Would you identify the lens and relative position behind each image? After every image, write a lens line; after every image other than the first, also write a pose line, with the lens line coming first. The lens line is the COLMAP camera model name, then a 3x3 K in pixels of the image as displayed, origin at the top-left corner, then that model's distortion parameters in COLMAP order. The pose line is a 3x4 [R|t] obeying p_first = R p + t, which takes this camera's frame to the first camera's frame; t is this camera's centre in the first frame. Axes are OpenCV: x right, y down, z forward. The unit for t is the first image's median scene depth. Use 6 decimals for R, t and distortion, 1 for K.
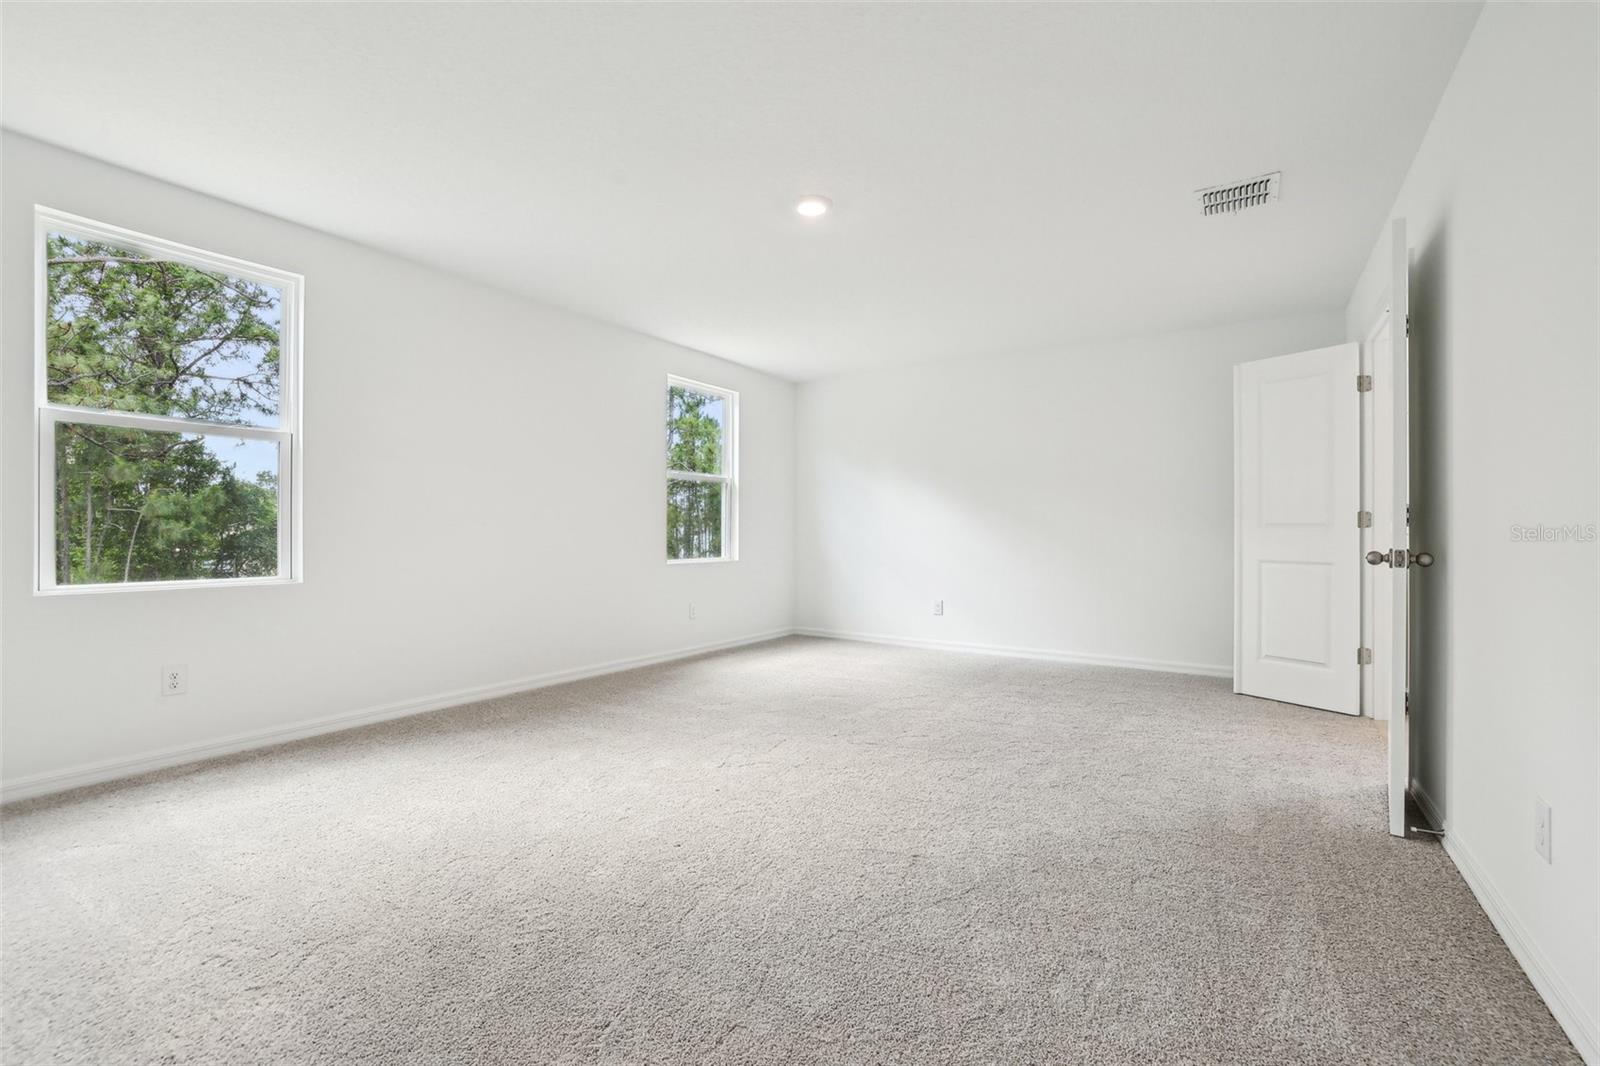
lens RADIAL K [[702.5, 0, 795.7], [0, 702.5, 532.3], [0, 0, 1]] dist [-0.046892, 0.020919]
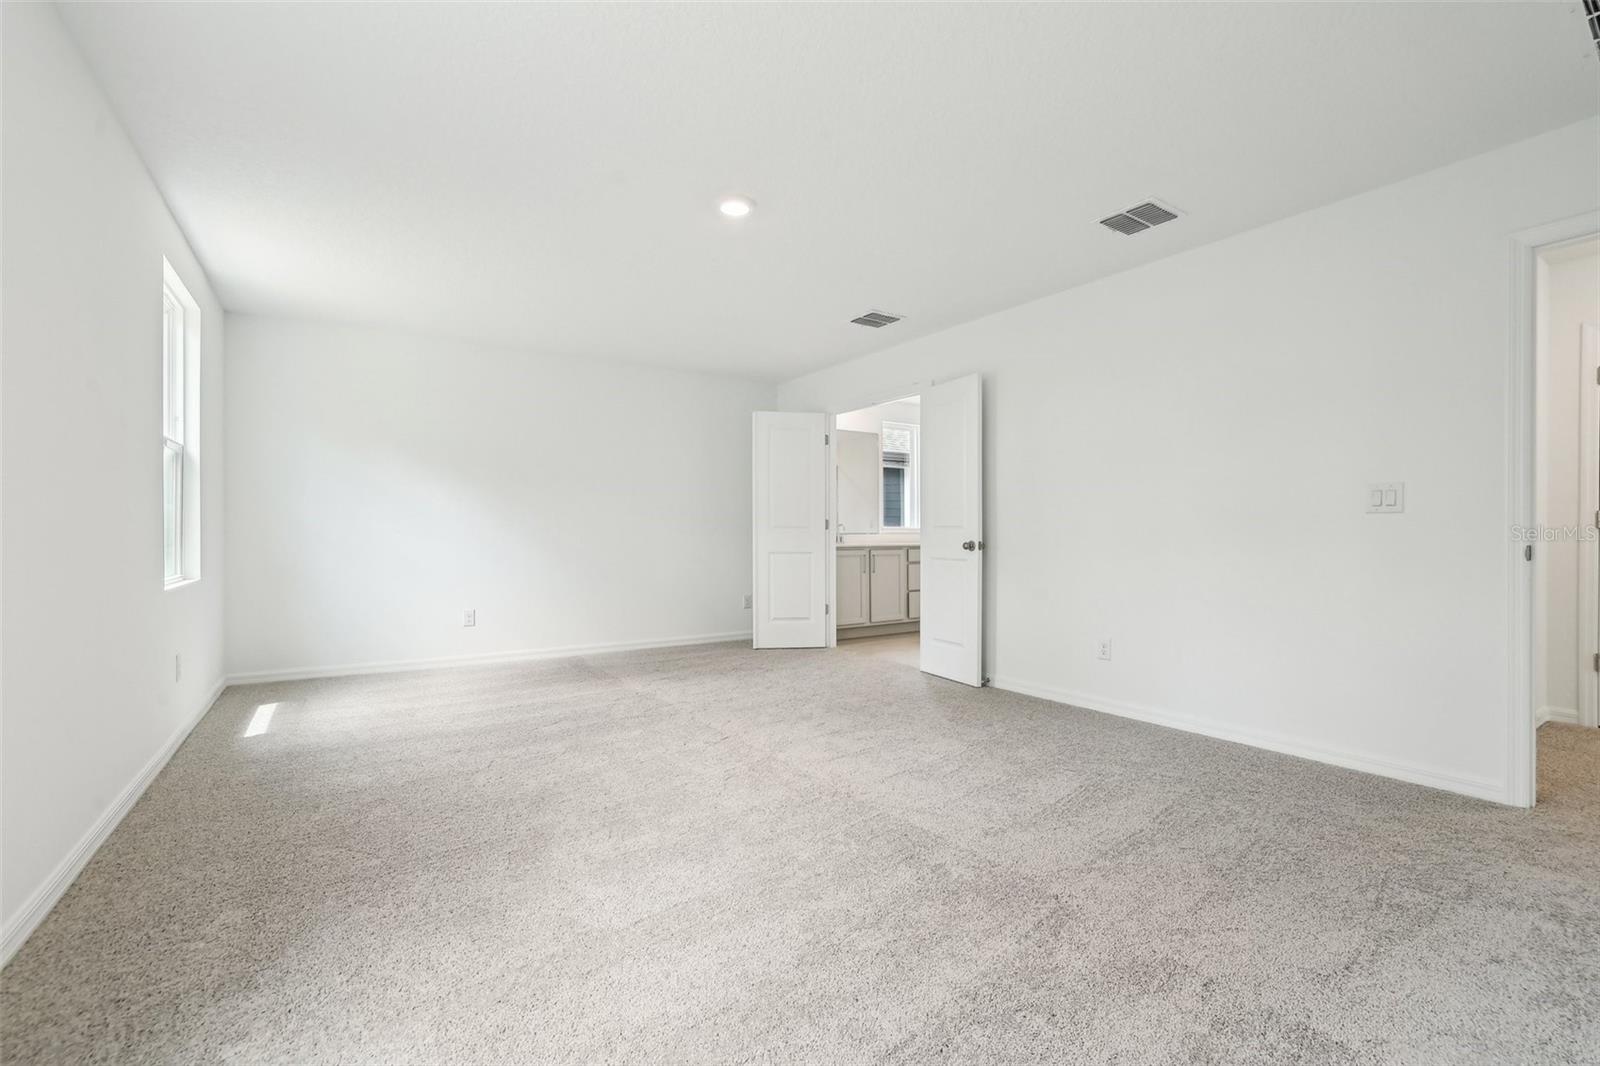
lens RADIAL K [[688.7, 0, 790.3], [0, 688.7, 532.3], [0, 0, 1]] dist [-0.043583, 0.017089]
pose [[0.362777, 0.001036, 0.931875, -0.622521], [0.001083, 0.999998, -0.001534, 0.002206], [-0.931875, 0.001566, 0.362775, 0.431658]]
